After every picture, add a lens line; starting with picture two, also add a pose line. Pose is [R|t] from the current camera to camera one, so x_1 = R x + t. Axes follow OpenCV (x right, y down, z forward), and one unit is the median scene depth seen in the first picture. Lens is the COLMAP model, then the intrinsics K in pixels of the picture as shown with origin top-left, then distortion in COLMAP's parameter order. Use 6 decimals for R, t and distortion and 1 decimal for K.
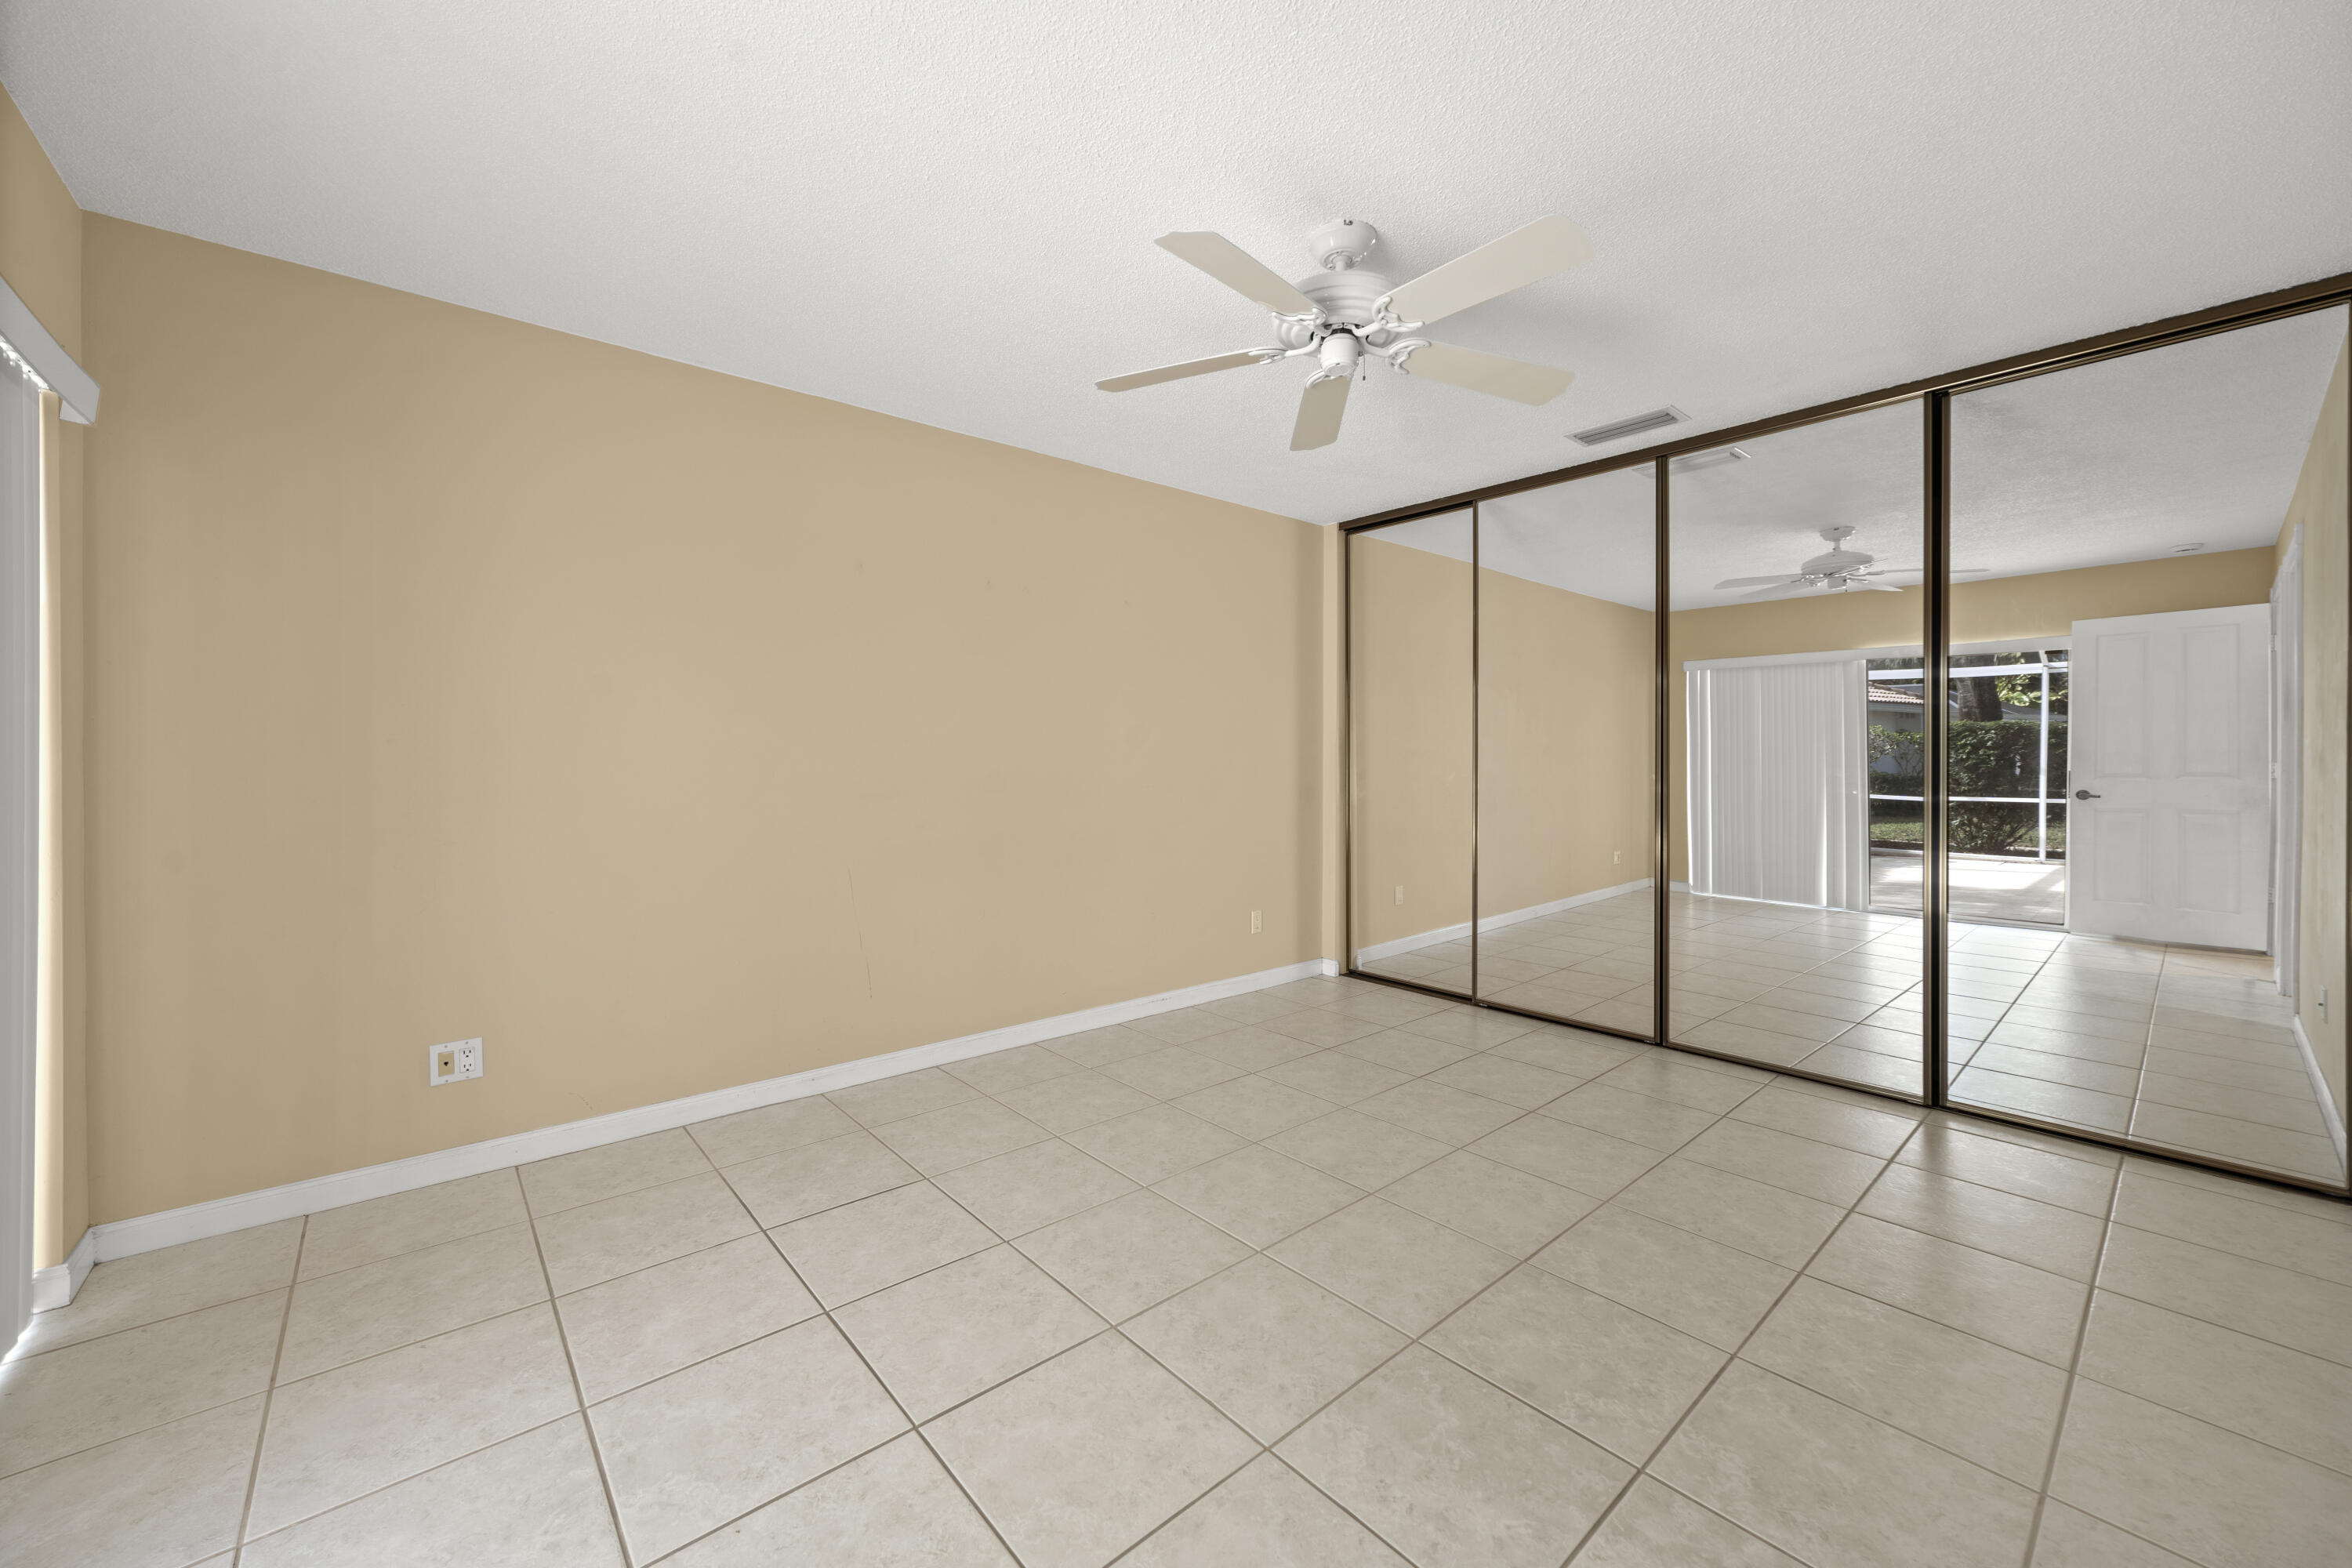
lens RADIAL K [[906.4, 0, 1158.2], [0, 906.4, 751.1], [0, 0, 1]] dist [-0.004288, 0.002398]
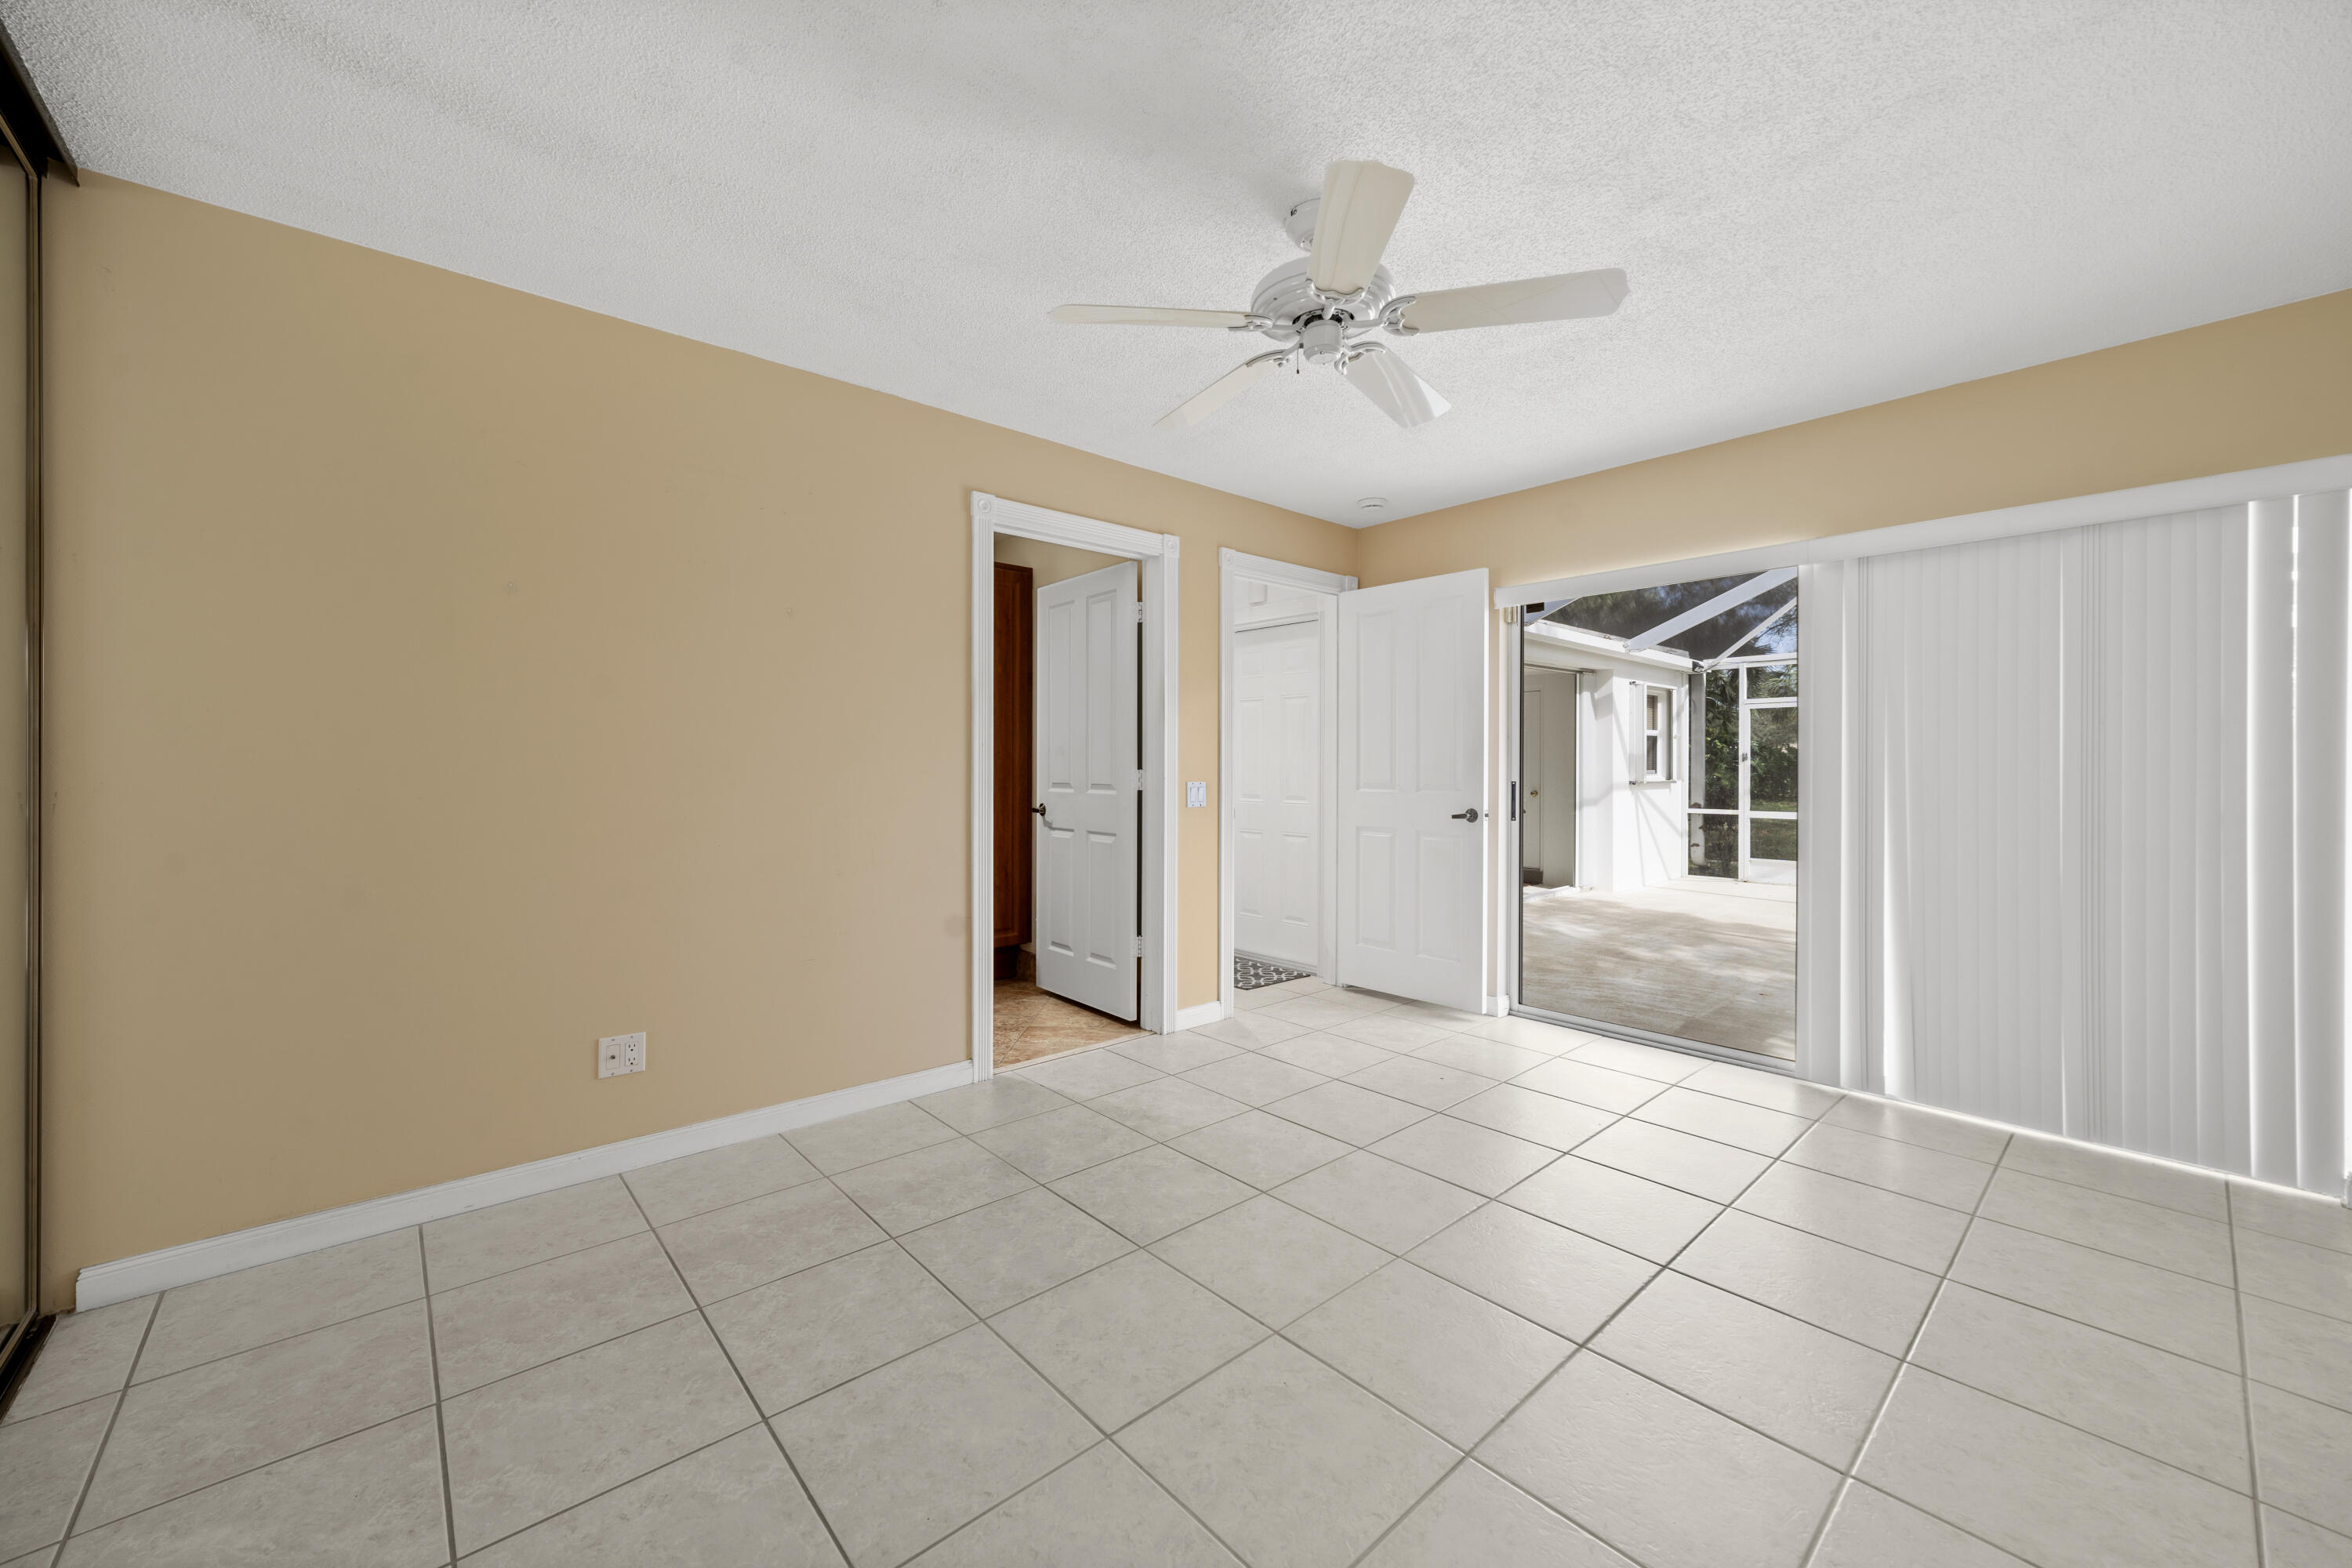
lens RADIAL K [[906.4, 0, 1159.9], [0, 906.4, 767.0], [0, 0, 1]] dist [-0.004288, 0.002398]
pose [[-0.999889, -0.008885, -0.011988, 0.396504], [-0.008807, 0.999940, -0.006551, 0.013549], [0.012046, -0.006445, -0.999907, 2.034156]]
